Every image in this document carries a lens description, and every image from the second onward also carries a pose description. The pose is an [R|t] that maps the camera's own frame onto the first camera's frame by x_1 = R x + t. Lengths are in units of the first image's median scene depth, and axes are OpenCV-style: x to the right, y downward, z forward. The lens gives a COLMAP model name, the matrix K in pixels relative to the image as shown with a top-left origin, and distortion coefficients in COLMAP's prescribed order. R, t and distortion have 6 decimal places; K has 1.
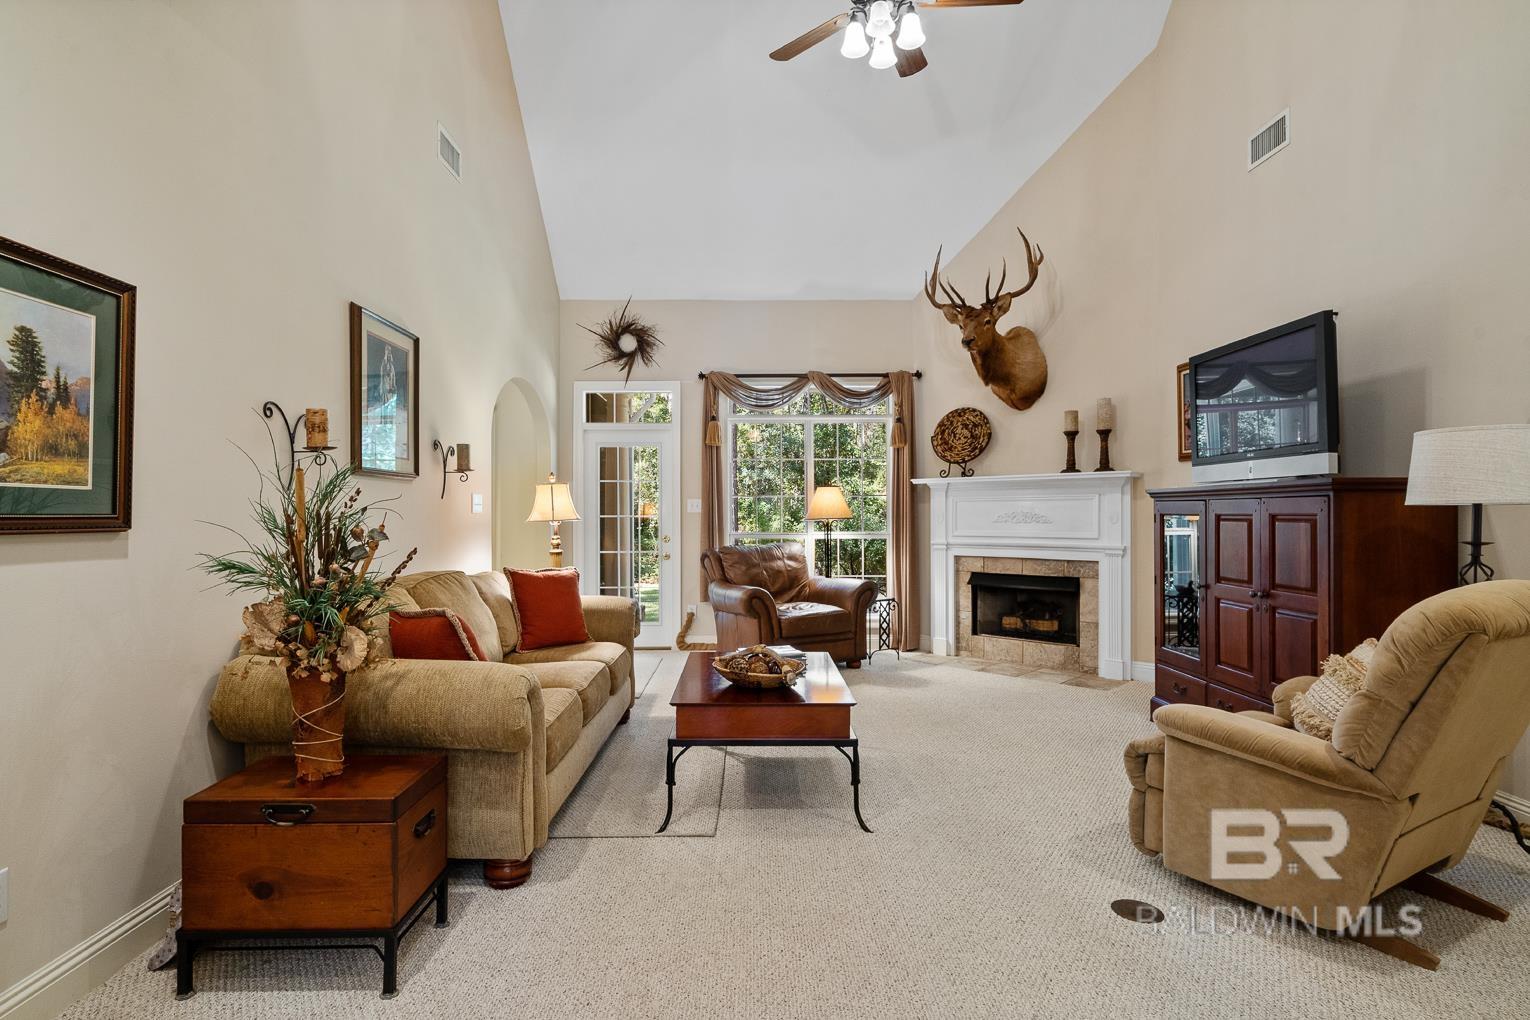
lens RADIAL K [[775.3, 0, 756.3], [0, 775.3, 512.6], [0, 0, 1]] dist [0.000197, 0.001293]
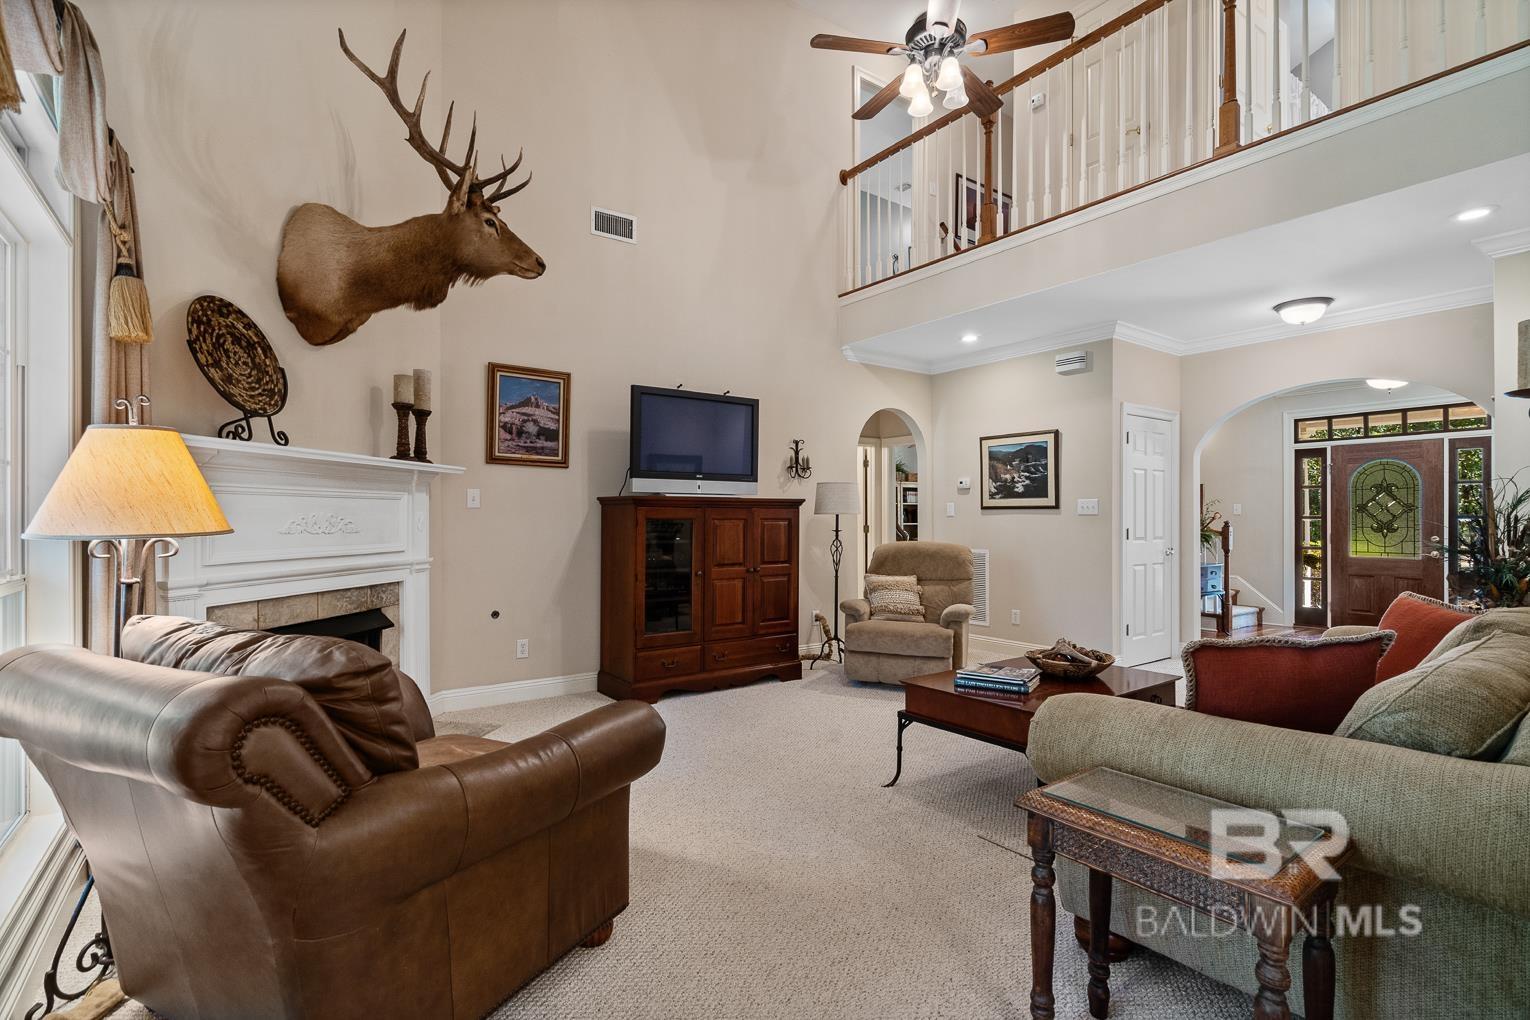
lens RADIAL K [[709.3, 0, 738.6], [0, 709.3, 511.6], [0, 0, 1]] dist [-0.010754, 0.003732]
pose [[-0.558519, 0.008730, 0.829446, -0.288361], [-0.000892, 0.999938, -0.011125, 0.002142], [-0.829491, -0.006953, -0.558477, 1.023464]]
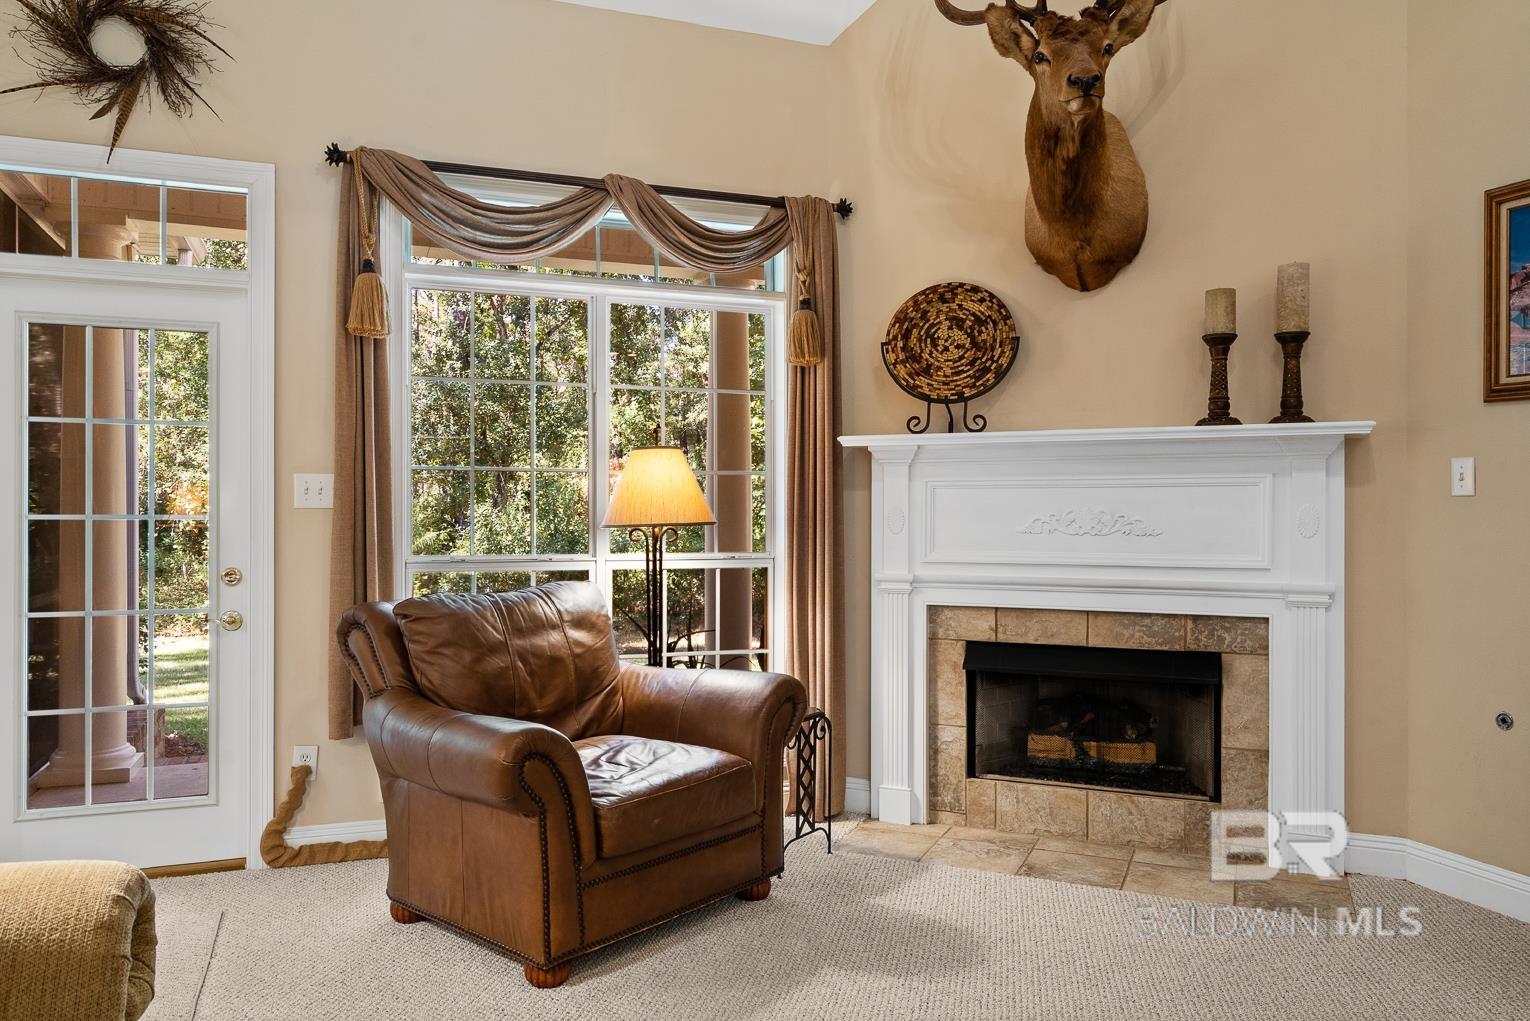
lens RADIAL K [[1098.4, 0, 753.6], [0, 1098.4, 513.9], [0, 0, 1]] dist [0.003137, 0.003460]
pose [[0.938937, 0.004550, 0.344059, -0.068262], [-0.005850, 0.999979, 0.002742, 0.000310], [-0.344040, -0.004588, 0.938944, 0.449183]]
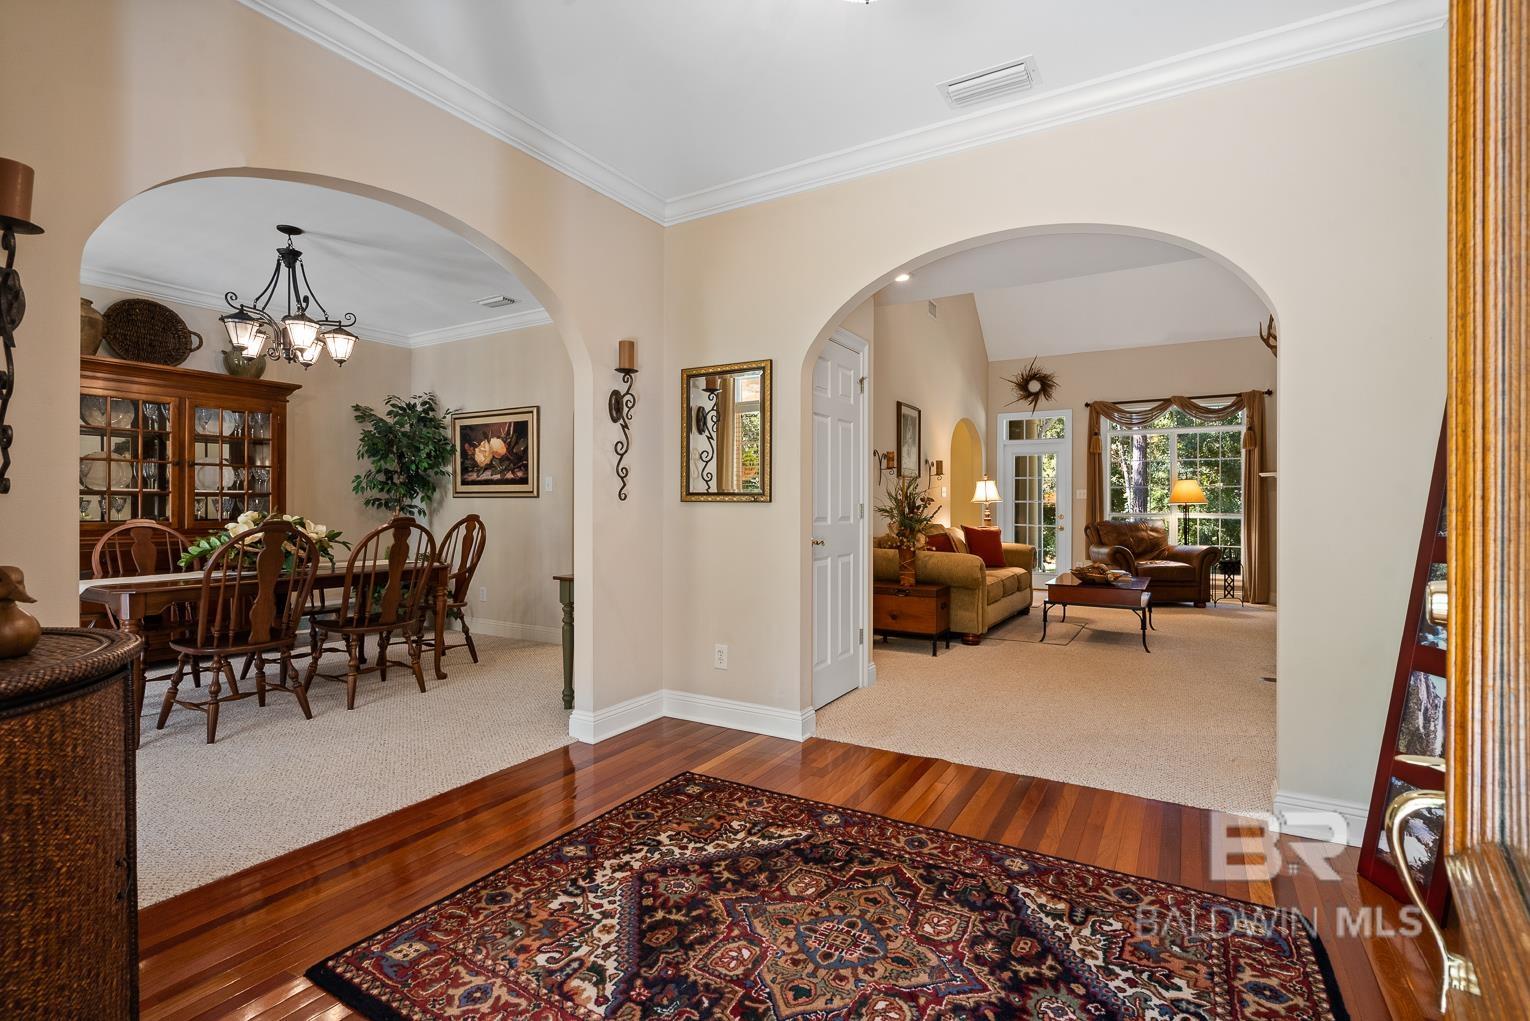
lens RADIAL K [[709.3, 0, 763.2], [0, 709.3, 510.2], [0, 0, 1]] dist [-0.010754, 0.003732]
pose [[0.854481, 0.006331, -0.519443, 0.109922], [-0.003684, 0.999974, 0.006128, 0.017234], [0.519469, -0.003322, 0.854483, -0.495932]]
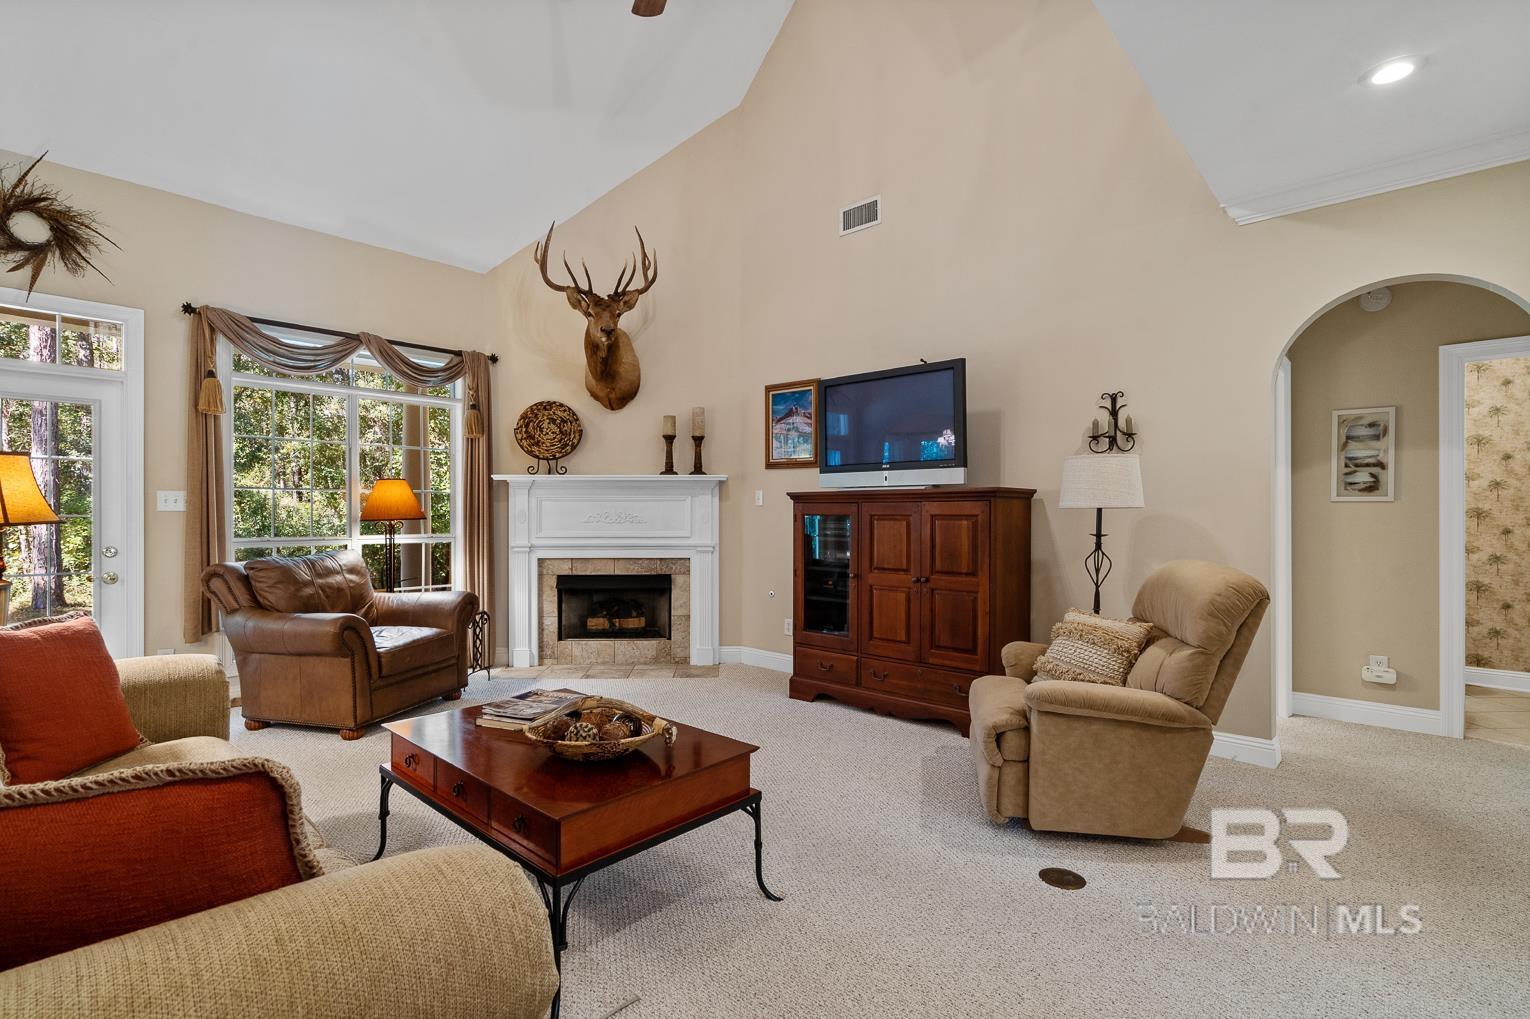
lens RADIAL K [[709.3, 0, 760.2], [0, 709.3, 512.7], [0, 0, 1]] dist [-0.010754, 0.003732]
pose [[0.681767, 0.003647, 0.731560, -0.196297], [-0.003774, 0.999992, -0.001467, 0.000744], [-0.731559, -0.001761, 0.681775, 0.235361]]
